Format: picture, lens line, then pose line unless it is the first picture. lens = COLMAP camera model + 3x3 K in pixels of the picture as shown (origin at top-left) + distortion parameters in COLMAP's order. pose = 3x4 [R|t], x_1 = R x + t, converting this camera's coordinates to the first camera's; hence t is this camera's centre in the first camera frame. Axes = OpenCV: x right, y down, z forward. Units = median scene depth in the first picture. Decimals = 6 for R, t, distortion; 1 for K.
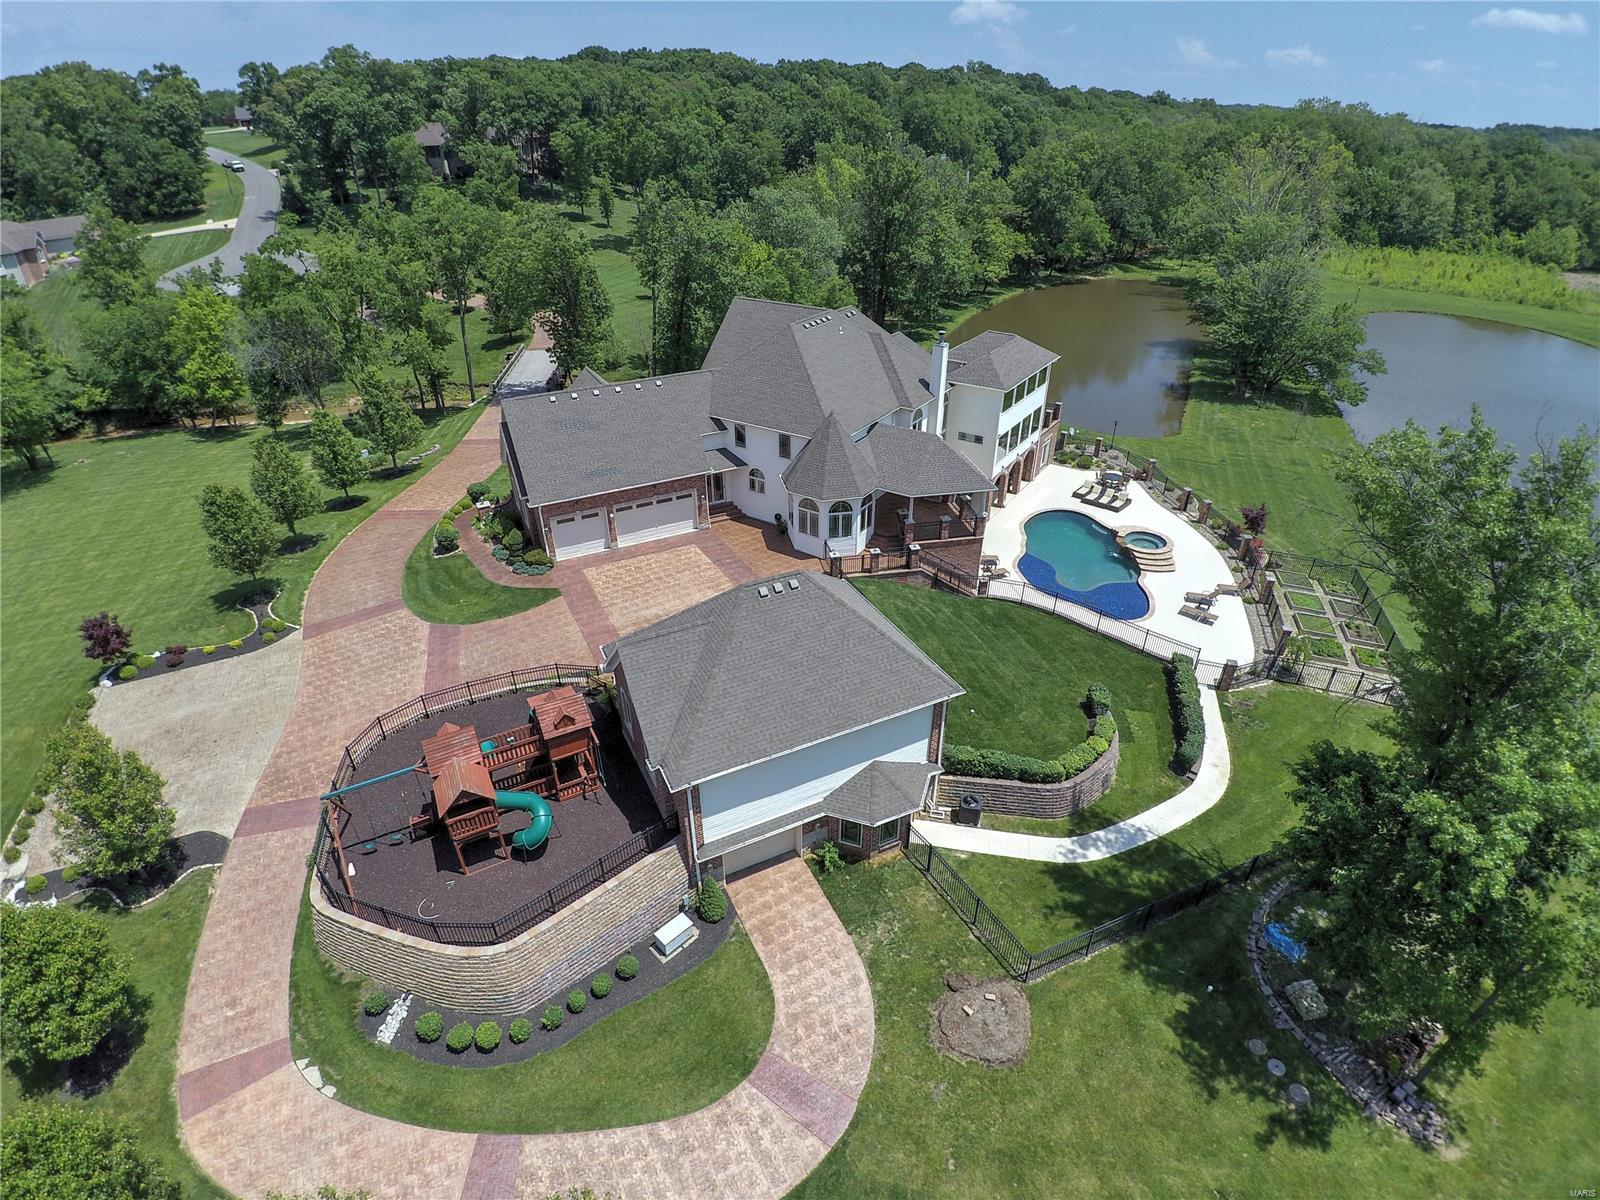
lens RADIAL K [[818.1, 0, 800.0], [0, 818.1, 600.0], [0, 0, 1]] dist [-0.032794, -0.022753]
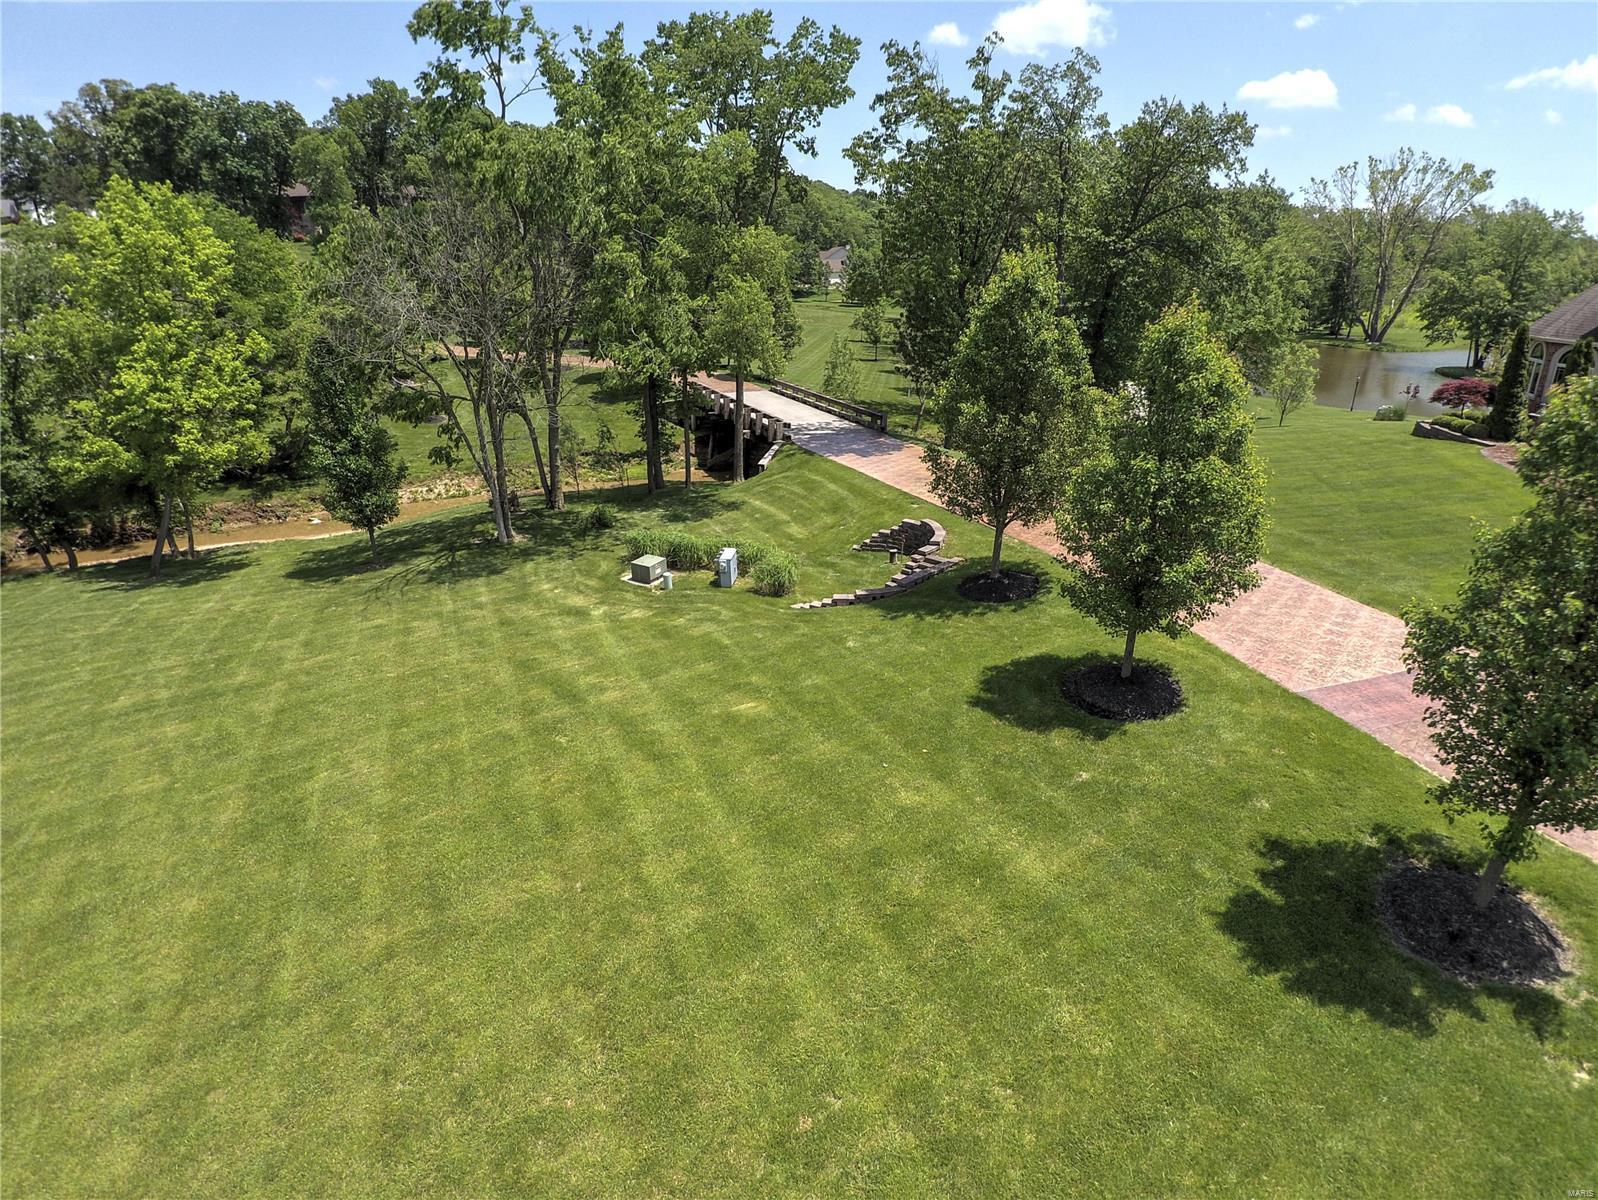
lens RADIAL K [[817.1, 0, 799.0], [0, 817.1, 600.0], [0, 0, 1]] dist [-0.032794, -0.022753]
pose [[0.958960, -0.113622, 0.259779, -0.823380], [0.152328, 0.979200, -0.134027, -0.143260], [-0.239148, 0.168098, 0.956322, 0.853579]]
